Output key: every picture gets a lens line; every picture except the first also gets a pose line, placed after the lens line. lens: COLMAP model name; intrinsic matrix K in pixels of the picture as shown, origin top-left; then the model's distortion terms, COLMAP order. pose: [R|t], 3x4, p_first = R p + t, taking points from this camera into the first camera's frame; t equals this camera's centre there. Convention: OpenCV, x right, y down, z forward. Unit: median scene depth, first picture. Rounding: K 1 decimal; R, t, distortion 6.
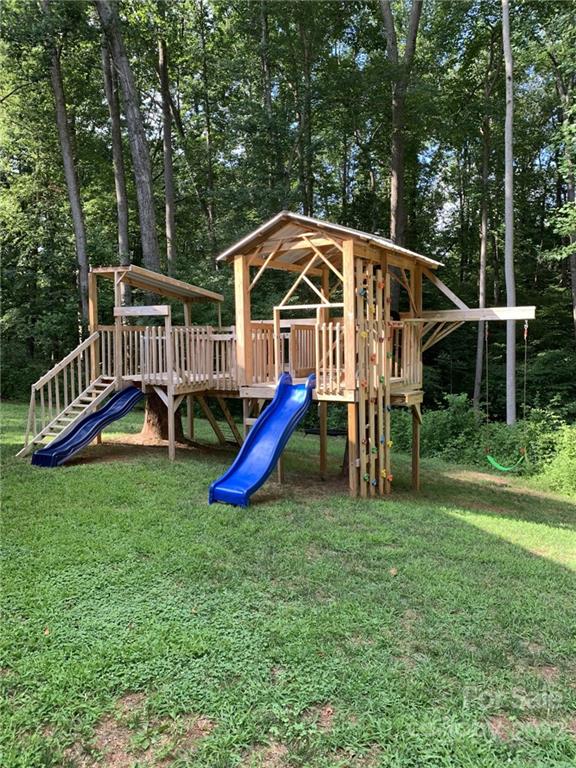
lens RADIAL K [[585.1, 0, 288.0], [0, 585.1, 384.0], [0, 0, 1]] dist [0.001686, 0.000751]
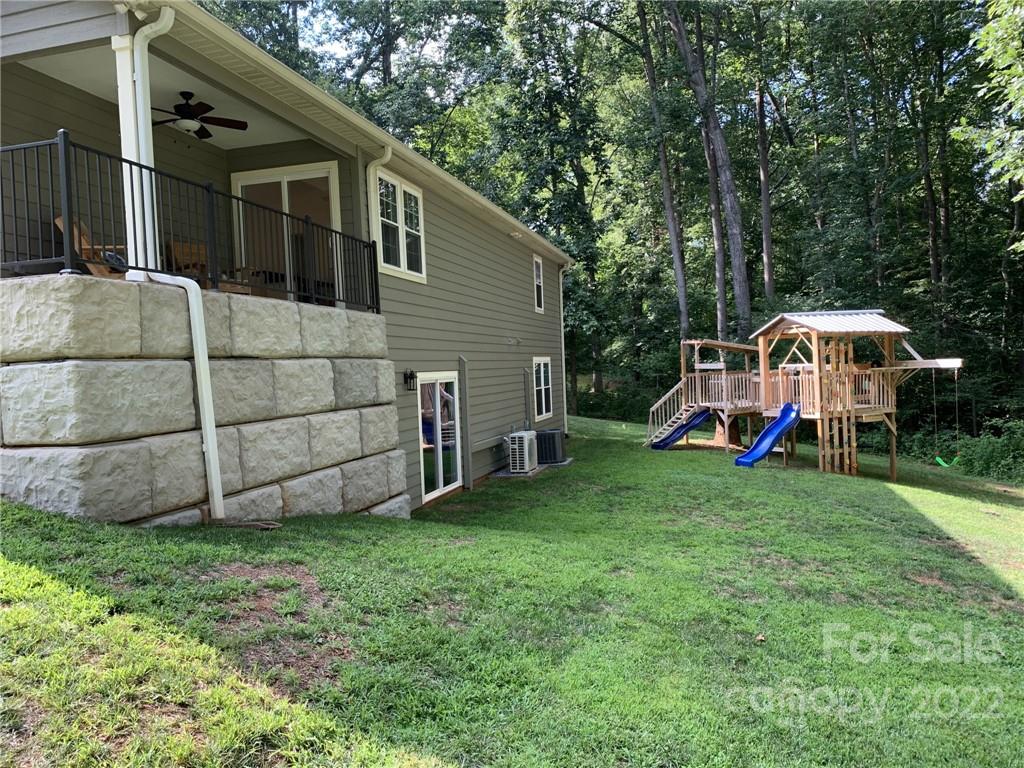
lens RADIAL K [[780.1, 0, 512.0], [0, 780.1, 384.0], [0, 0, 1]] dist [0.001686, 0.000751]
pose [[0.846692, -0.009828, -0.531992, 0.527565], [-0.009530, 0.999389, -0.033630, 0.012486], [0.531998, 0.033544, 0.846081, -1.382764]]
